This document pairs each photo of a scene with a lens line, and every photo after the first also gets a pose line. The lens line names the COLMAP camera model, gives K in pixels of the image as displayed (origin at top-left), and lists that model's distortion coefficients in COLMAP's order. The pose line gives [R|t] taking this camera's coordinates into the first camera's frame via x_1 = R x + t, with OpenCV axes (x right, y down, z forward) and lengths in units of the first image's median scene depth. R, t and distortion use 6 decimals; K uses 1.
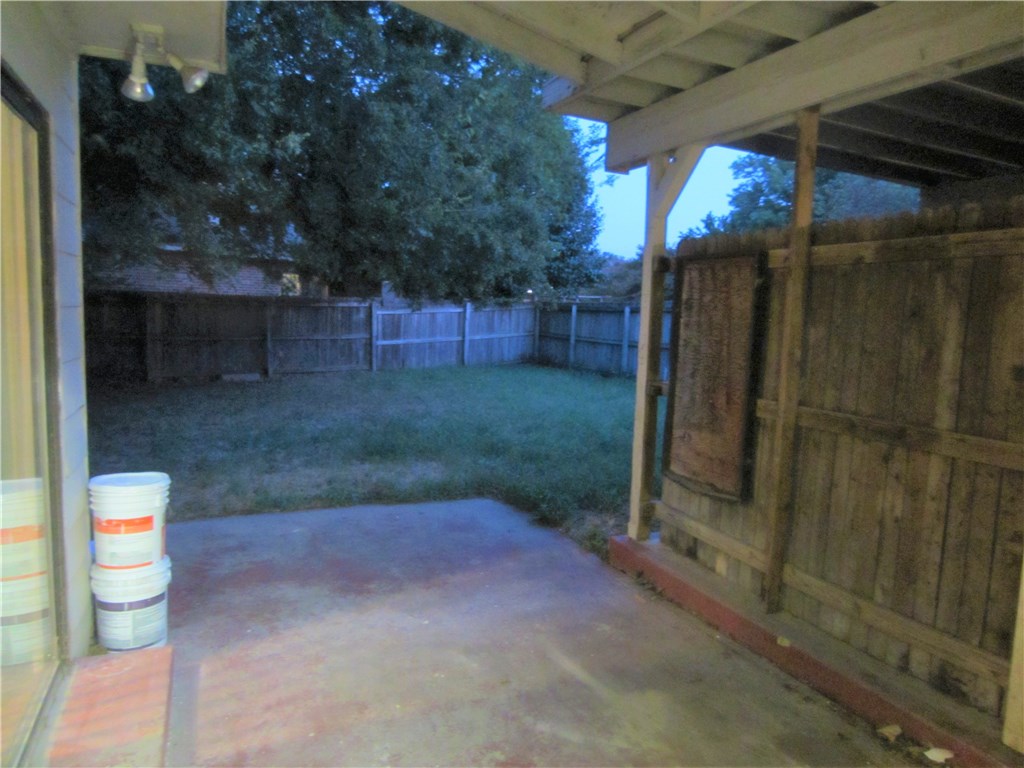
lens RADIAL K [[729.8, 0, 514.7], [0, 729.8, 384.0], [0, 0, 1]] dist [-0.012339, 0.000373]
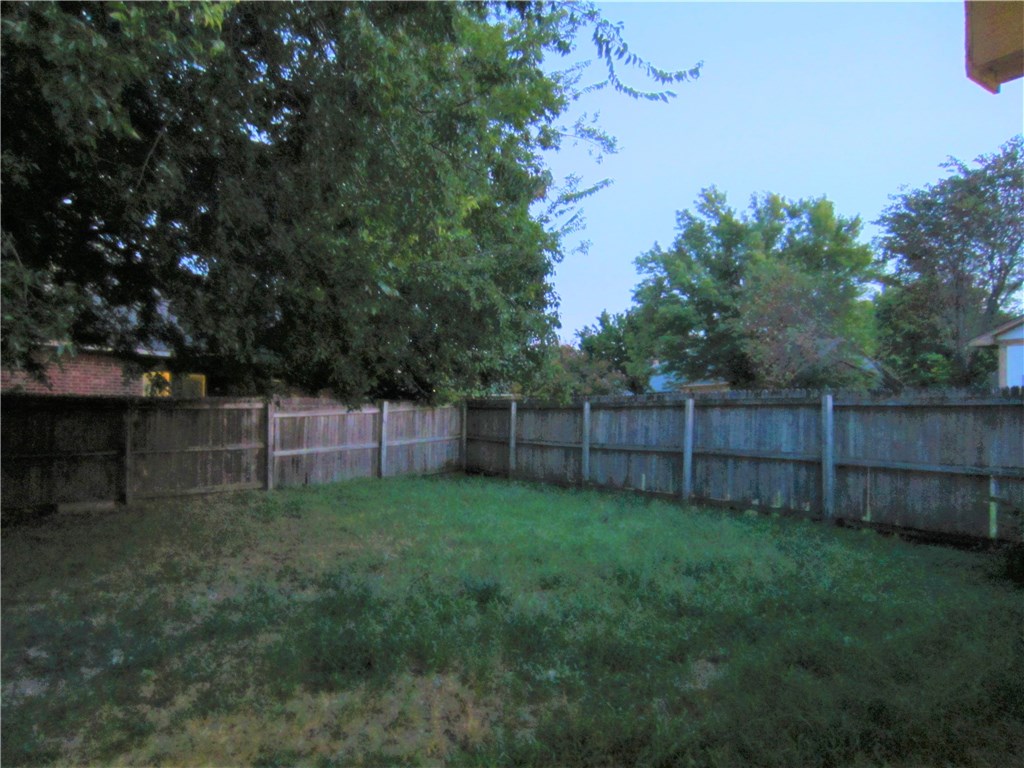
lens RADIAL K [[729.8, 0, 508.0], [0, 729.8, 384.3], [0, 0, 1]] dist [-0.012339, 0.000373]
pose [[0.987343, -0.013870, 0.157989, -0.059123], [0.035539, 0.990185, -0.135169, -0.014453], [-0.154563, 0.139073, 0.978146, 0.169931]]
